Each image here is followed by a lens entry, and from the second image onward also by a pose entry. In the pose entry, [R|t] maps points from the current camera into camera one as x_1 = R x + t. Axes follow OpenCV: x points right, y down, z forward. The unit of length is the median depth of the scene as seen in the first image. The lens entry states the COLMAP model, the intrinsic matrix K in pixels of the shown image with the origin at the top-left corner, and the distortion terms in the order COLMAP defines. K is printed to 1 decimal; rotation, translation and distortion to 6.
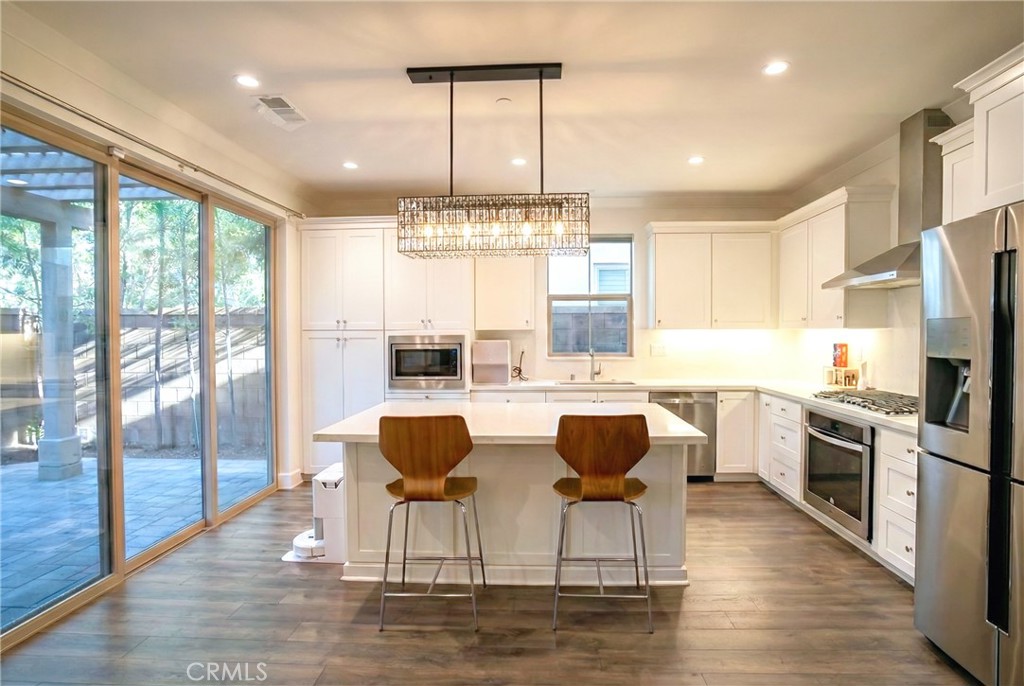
lens RADIAL K [[541.6, 0, 488.8], [0, 541.6, 343.7], [0, 0, 1]] dist [0.000515, 0.000182]
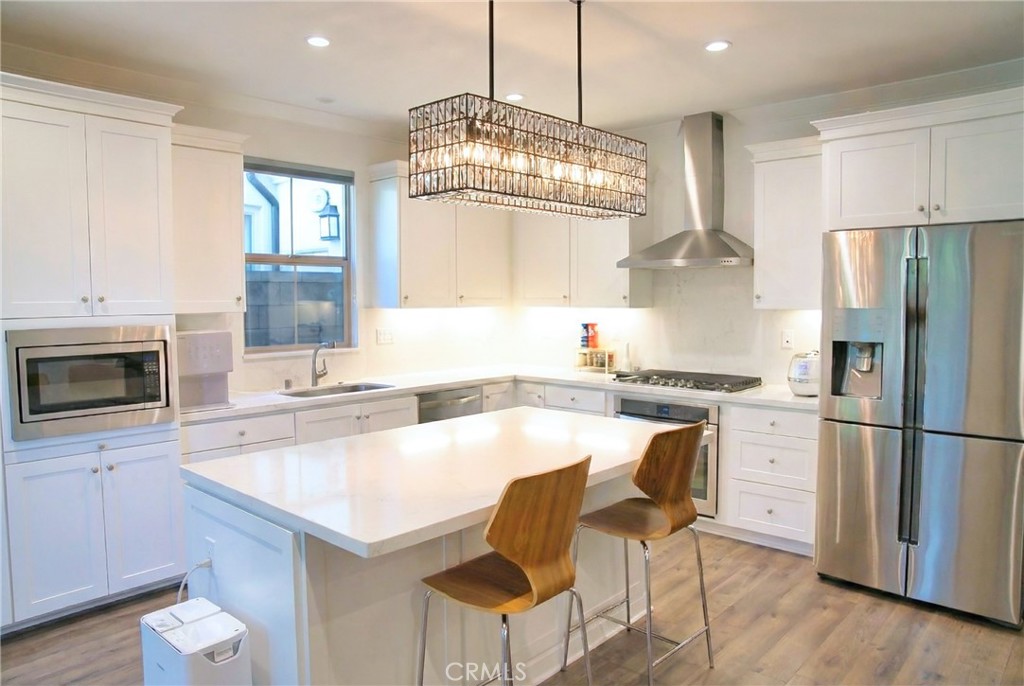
lens RADIAL K [[731.1, 0, 512.0], [0, 731.1, 343.0], [0, 0, 1]] dist [-0.120950, -0.000181]
pose [[0.605478, -0.049025, 0.794351, -0.403099], [0.015693, 0.998642, 0.049671, -0.027803], [-0.795708, -0.017609, 0.605425, 0.298240]]
